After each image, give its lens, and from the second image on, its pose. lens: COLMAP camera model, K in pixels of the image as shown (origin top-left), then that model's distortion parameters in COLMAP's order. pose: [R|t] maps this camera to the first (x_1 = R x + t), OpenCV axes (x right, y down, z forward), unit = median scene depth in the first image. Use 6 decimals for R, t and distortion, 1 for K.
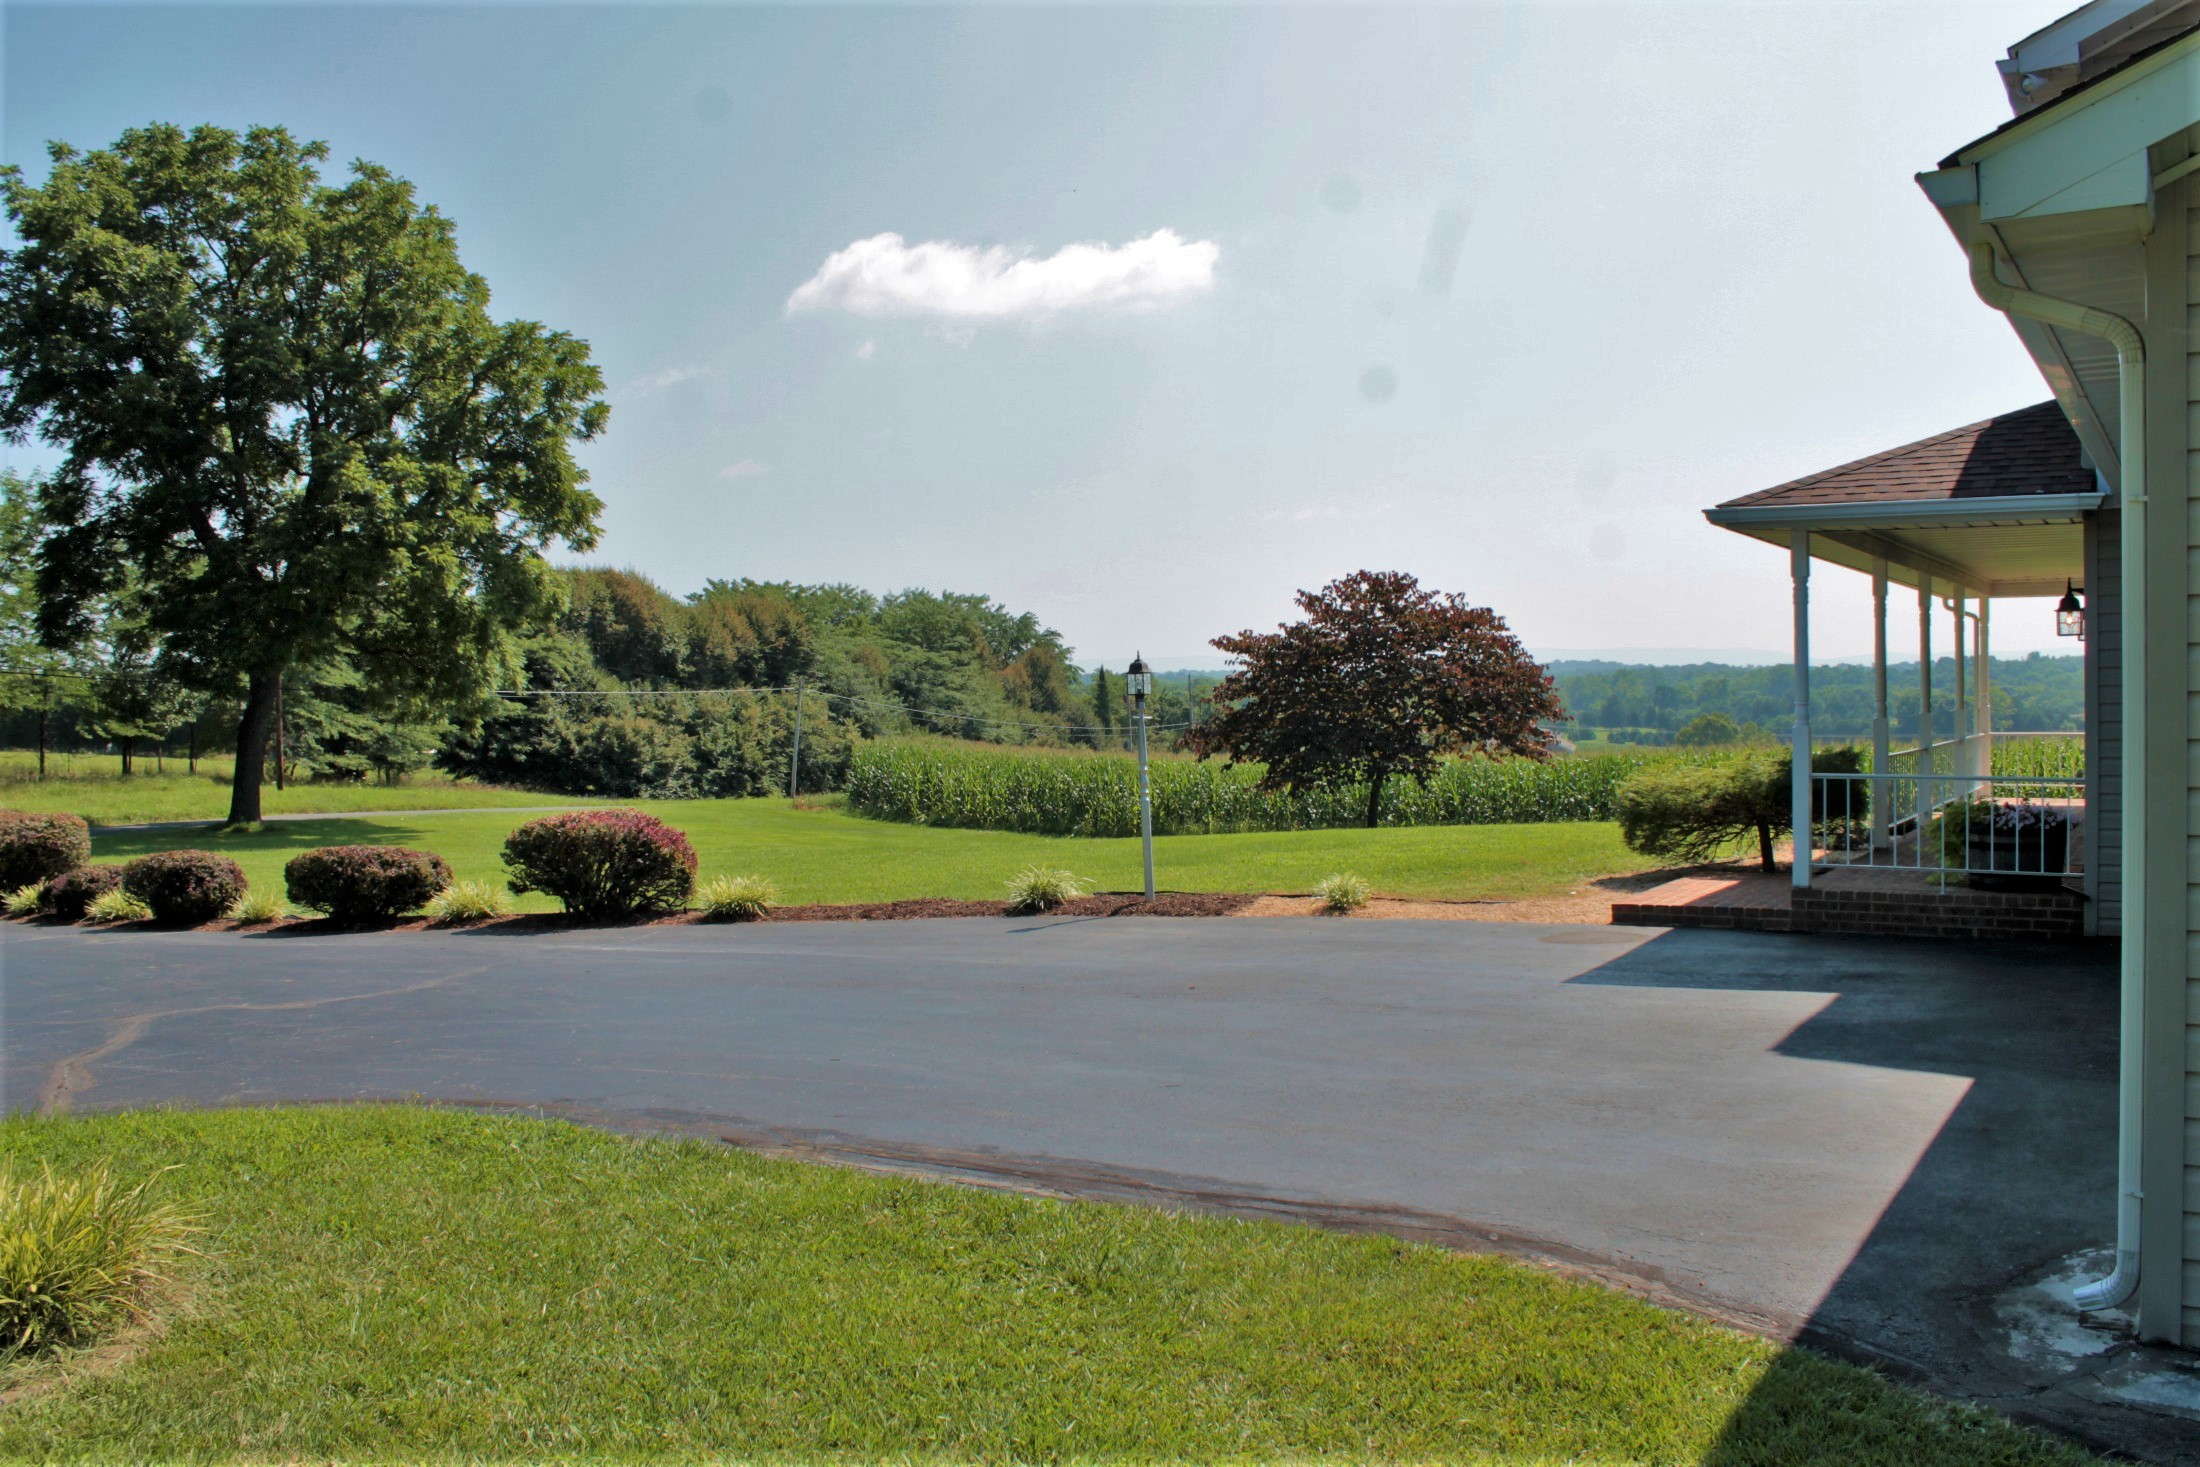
lens RADIAL K [[1840.5, 0, 1100.0], [0, 1840.5, 733.5], [0, 0, 1]] dist [-0.182437, 0.155557]
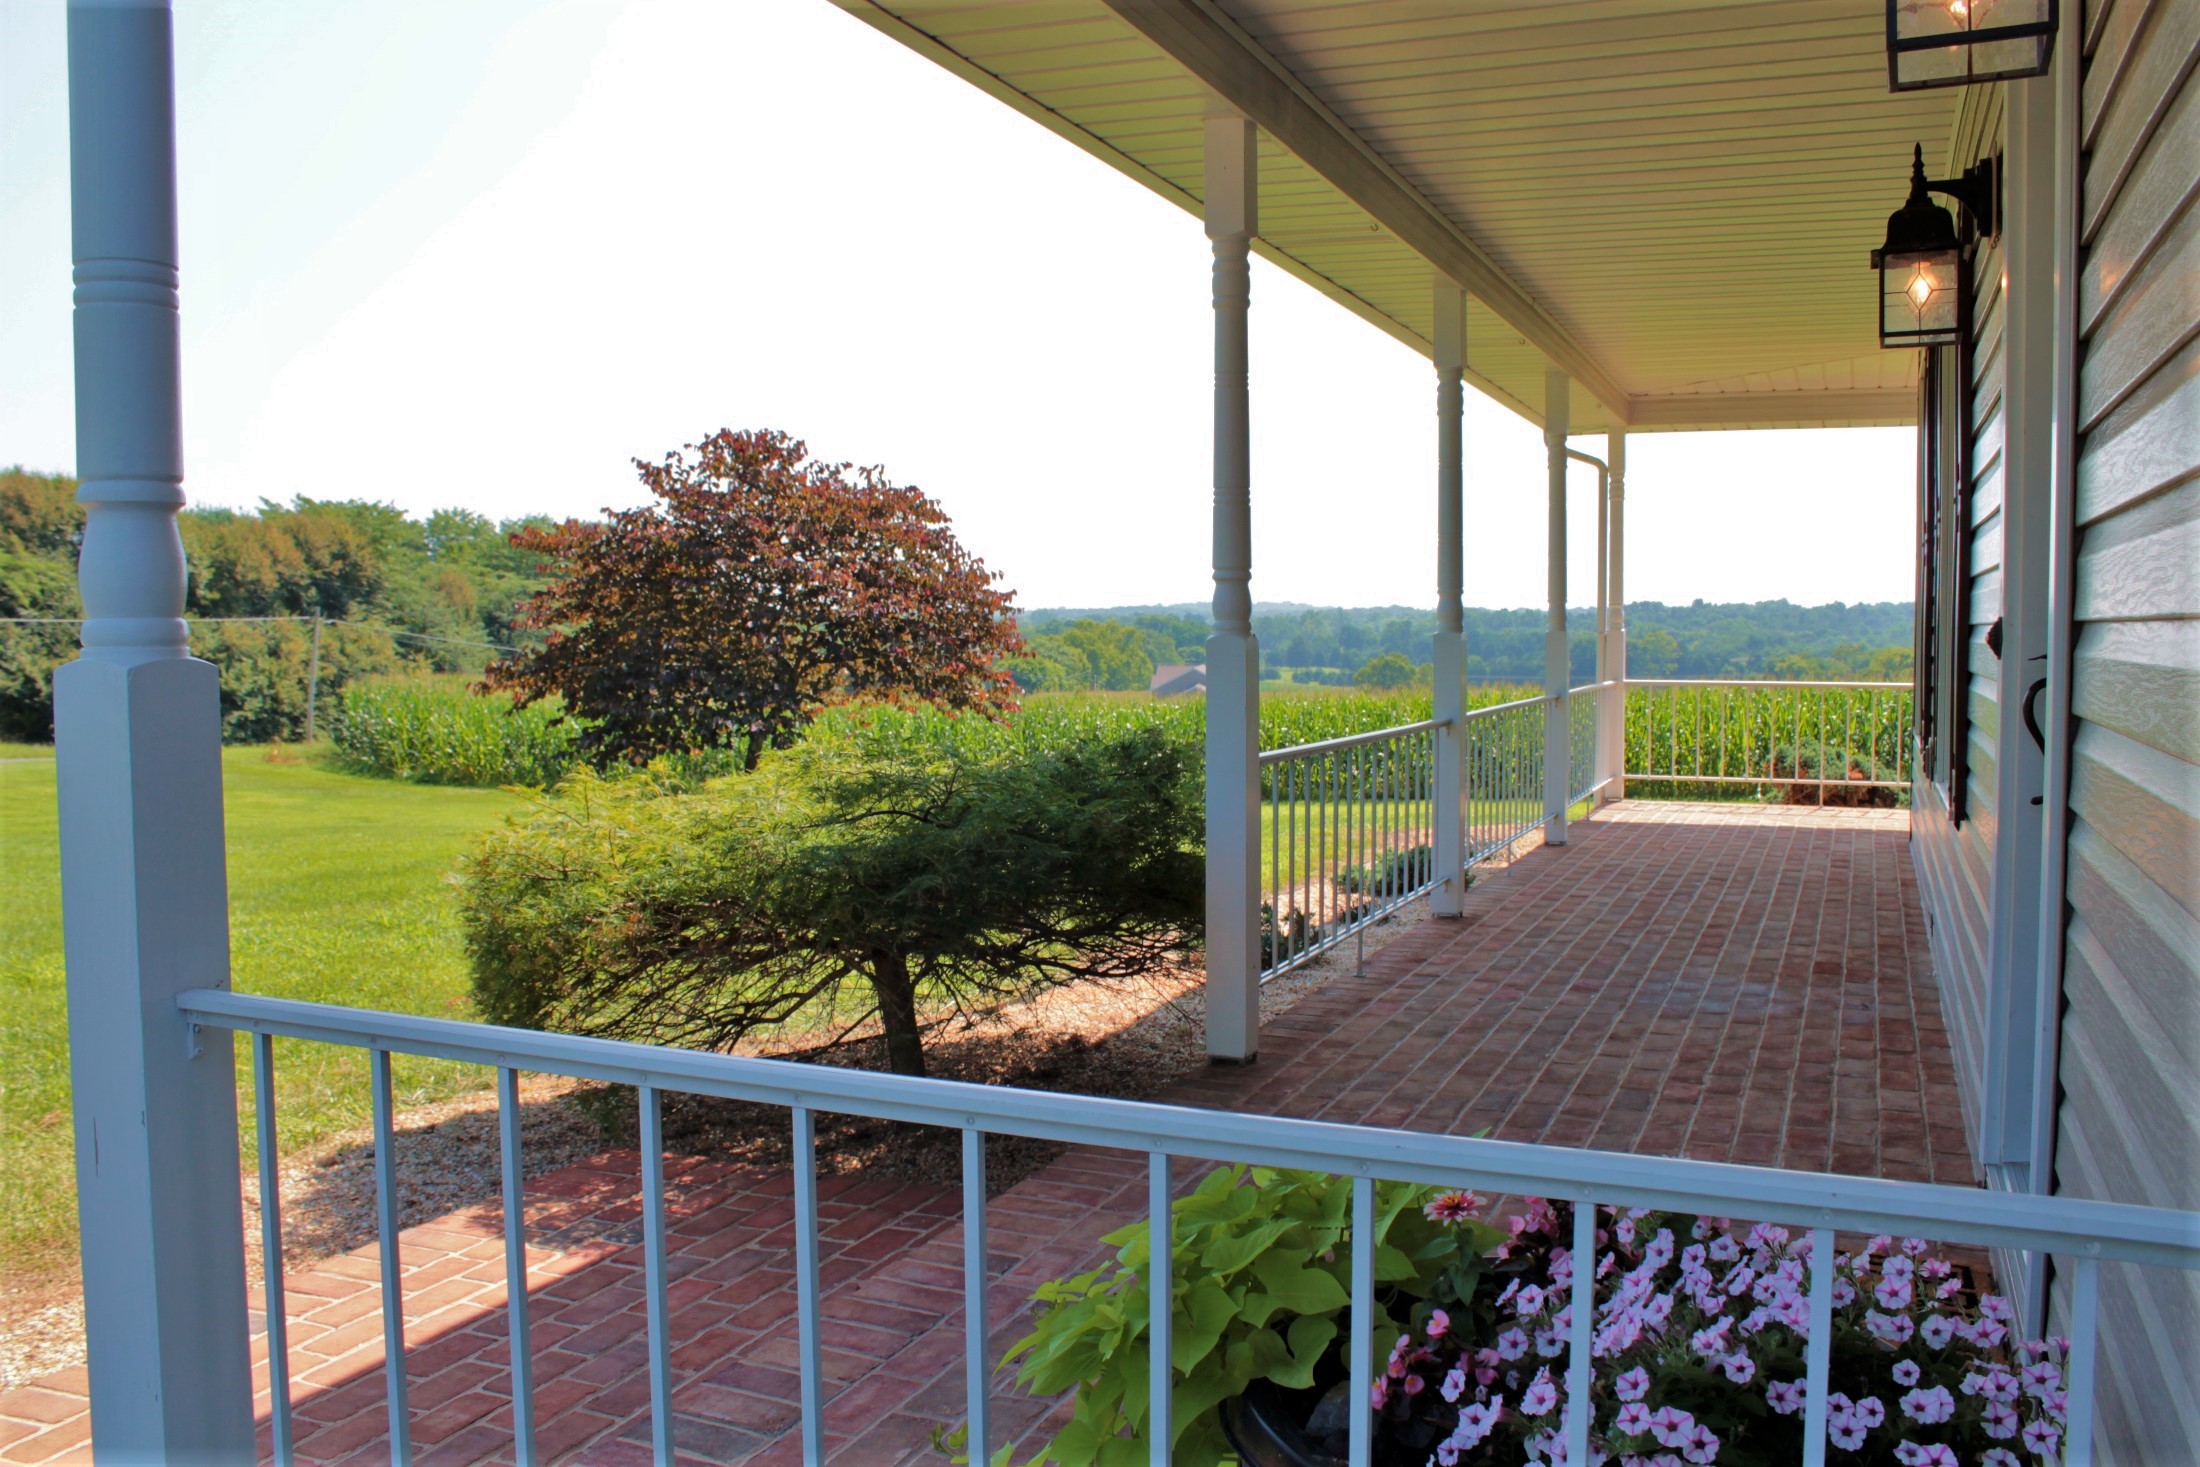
lens RADIAL K [[1840.5, 0, 1100.0], [0, 1840.5, 733.5], [0, 0, 1]] dist [-0.182437, 0.155557]
pose [[0.986110, 0.000044, 0.166091, 0.047902], [-0.005680, 0.999424, 0.033457, -0.000565], [-0.165994, -0.033935, 0.985543, 0.094174]]
